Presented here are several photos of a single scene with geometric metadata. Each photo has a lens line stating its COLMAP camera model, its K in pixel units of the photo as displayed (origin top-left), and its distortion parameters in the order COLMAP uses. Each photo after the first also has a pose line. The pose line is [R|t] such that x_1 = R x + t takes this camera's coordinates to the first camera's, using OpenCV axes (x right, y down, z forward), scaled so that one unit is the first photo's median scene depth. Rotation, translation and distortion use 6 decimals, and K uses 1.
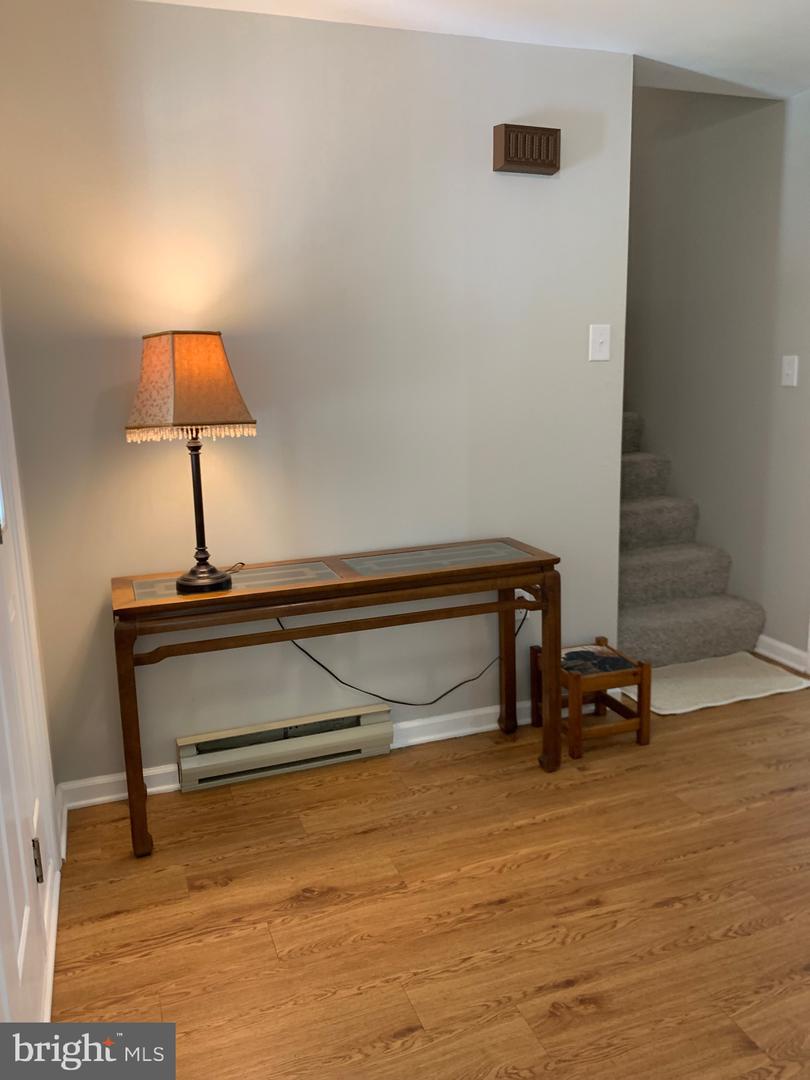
lens RADIAL K [[832.8, 0, 405.0], [0, 832.8, 540.0], [0, 0, 1]] dist [-0.021610, -0.003083]
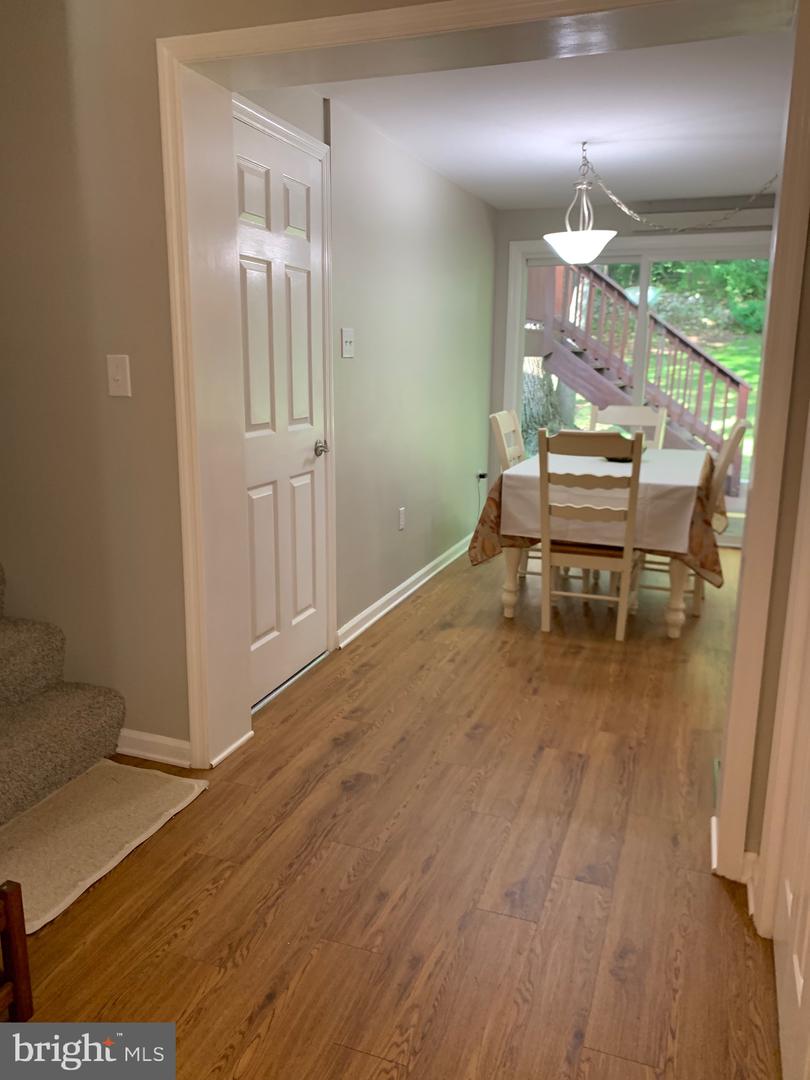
lens RADIAL K [[832.8, 0, 405.0], [0, 832.8, 540.0], [0, 0, 1]] dist [-0.021610, -0.003083]
pose [[0.644705, -0.127012, 0.753806, 0.053543], [0.128972, 0.990037, 0.056511, -0.065396], [-0.753473, 0.060787, 0.654663, 0.317681]]
